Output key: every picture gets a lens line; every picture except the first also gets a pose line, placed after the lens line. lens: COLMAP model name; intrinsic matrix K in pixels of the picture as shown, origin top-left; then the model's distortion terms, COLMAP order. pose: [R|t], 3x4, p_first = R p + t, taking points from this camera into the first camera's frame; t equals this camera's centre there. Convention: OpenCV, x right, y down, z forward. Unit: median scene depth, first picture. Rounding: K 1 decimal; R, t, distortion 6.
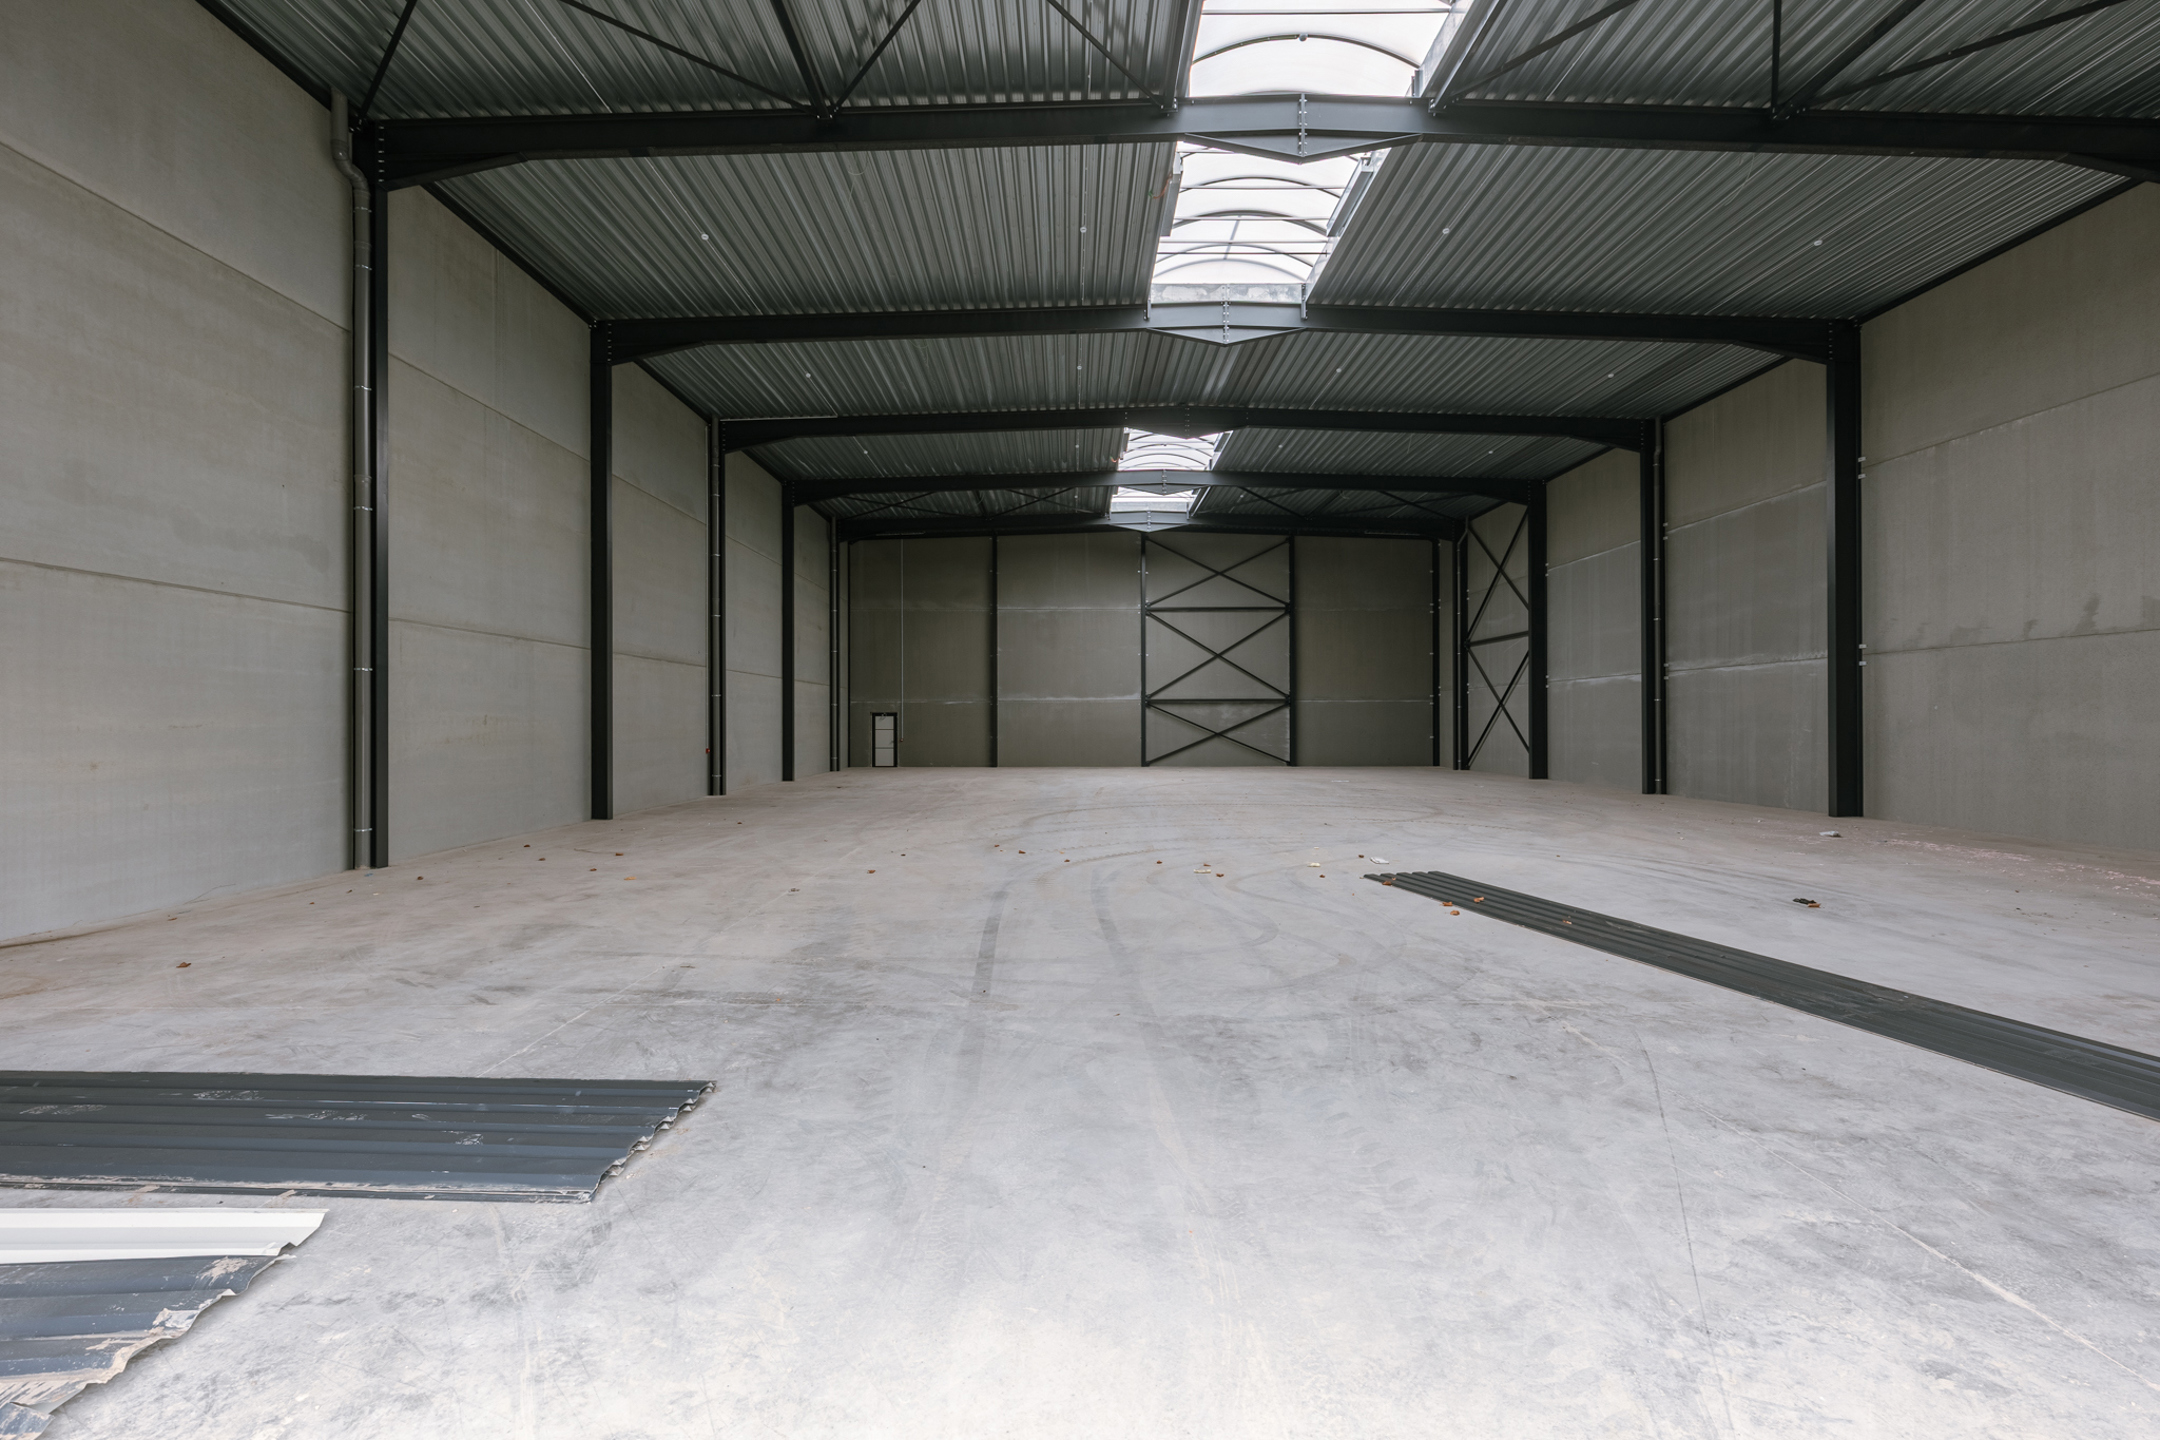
lens RADIAL K [[964.1, 0, 1080.0], [0, 964.1, 720.0], [0, 0, 1]] dist [0.001859, 0.000250]
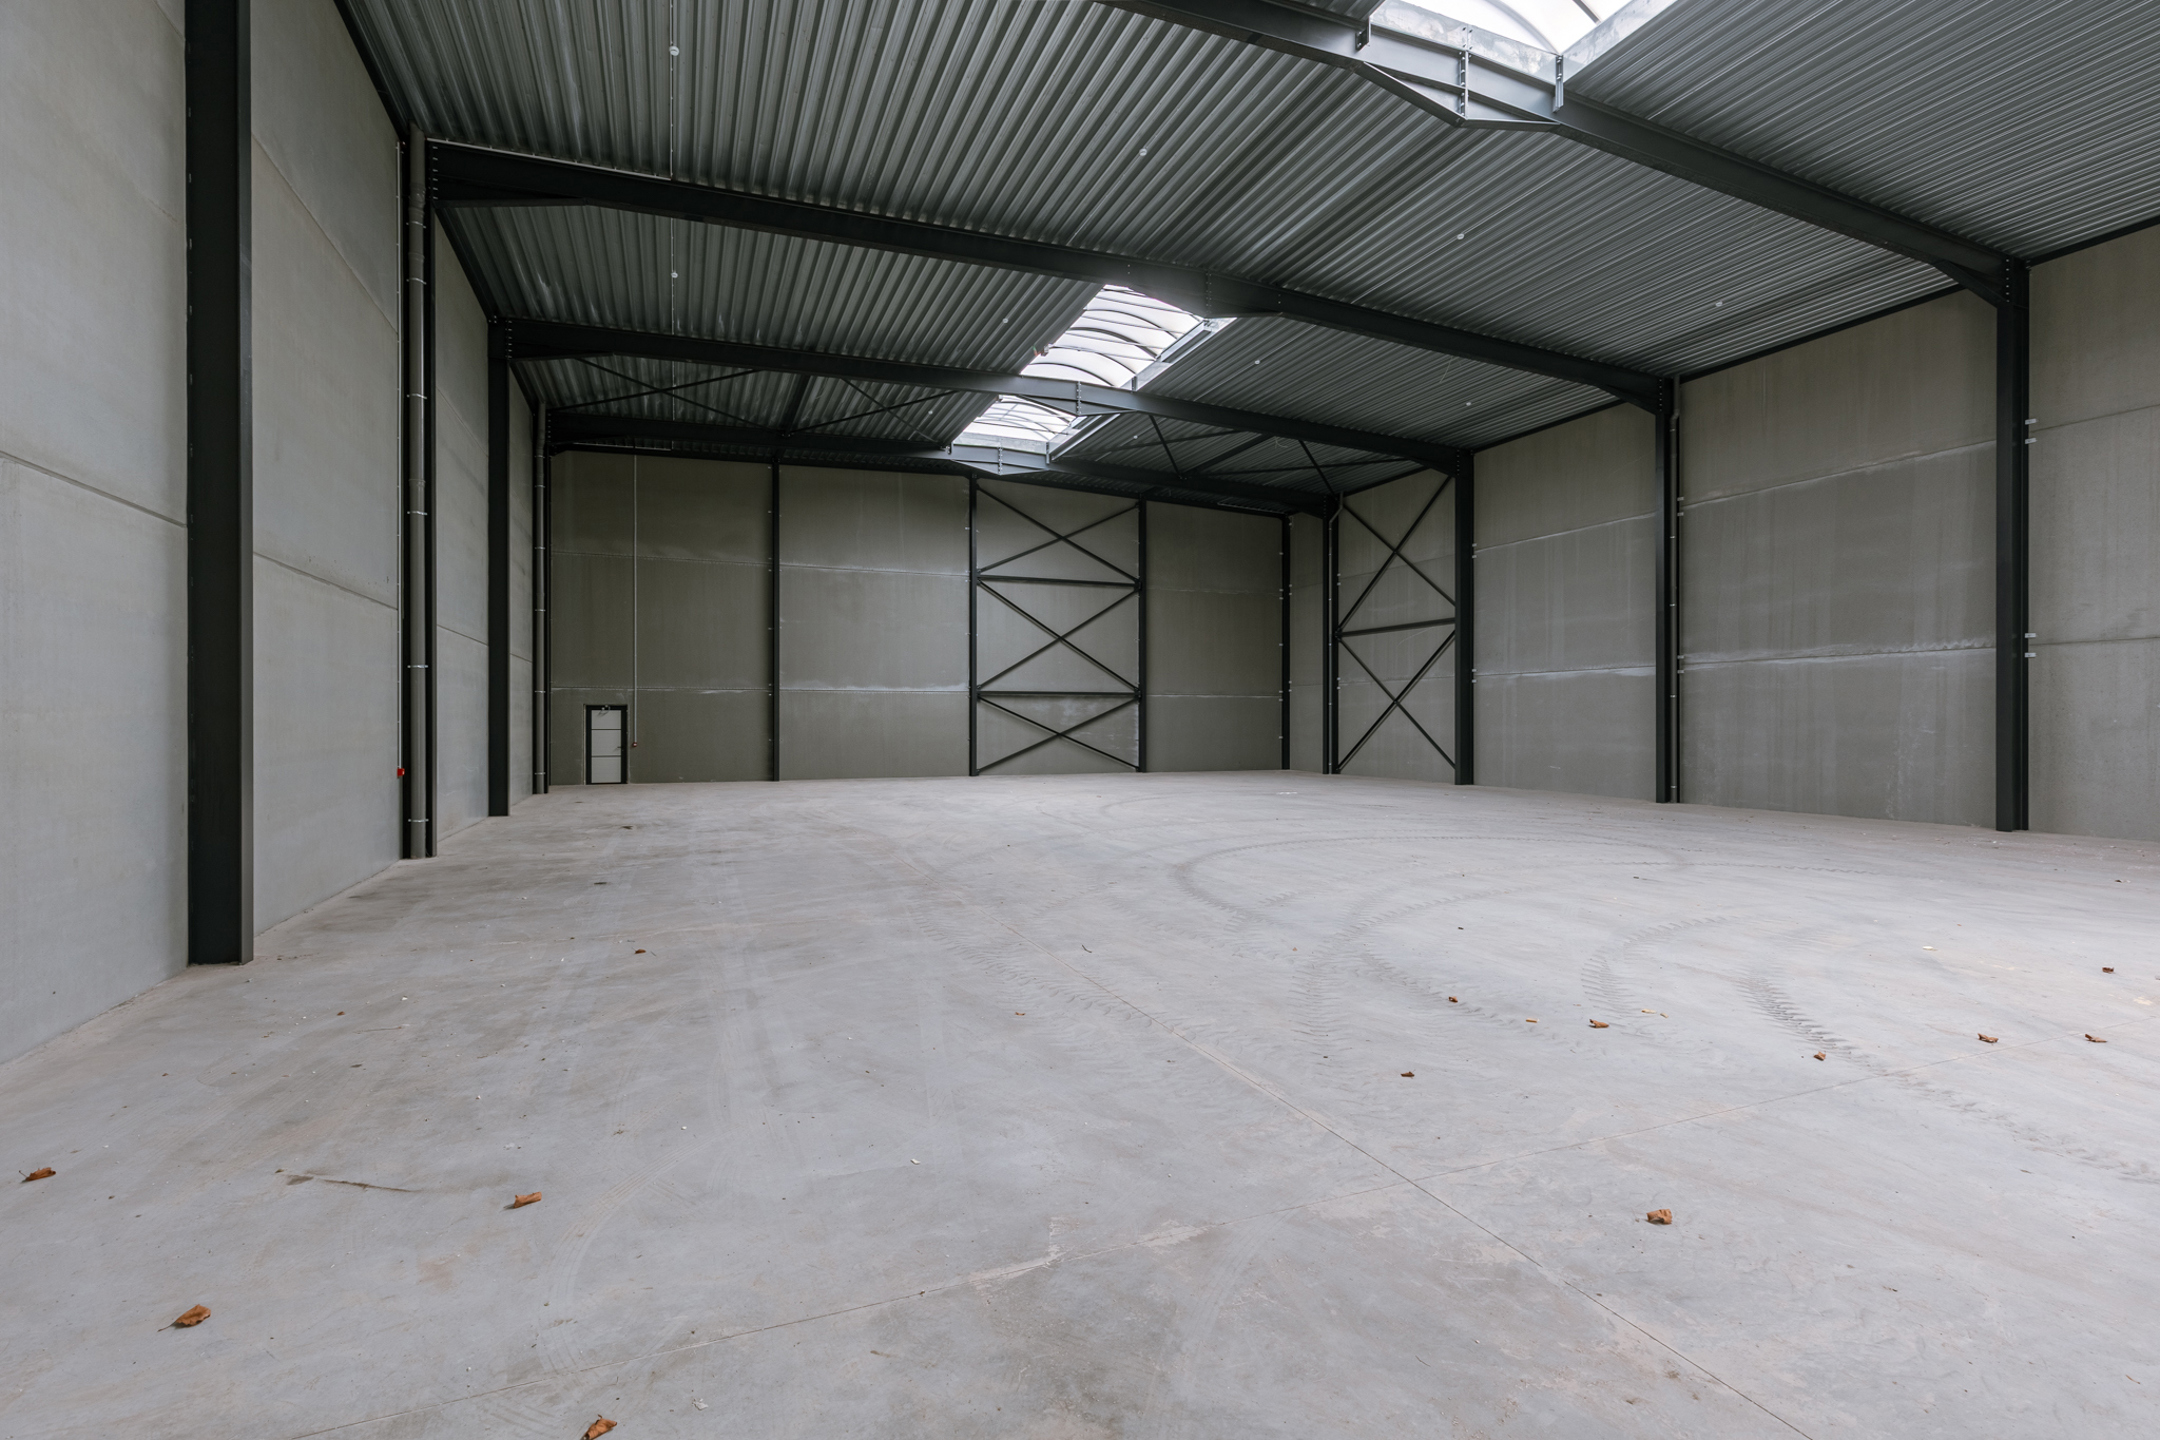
lens RADIAL K [[964.1, 0, 1080.0], [0, 964.1, 720.0], [0, 0, 1]] dist [0.001859, 0.000250]
pose [[0.928529, 0.002549, 0.371252, -0.146022], [-0.003389, 0.999993, 0.001608, 0.000841], [-0.371245, -0.002752, 0.928531, 0.235209]]
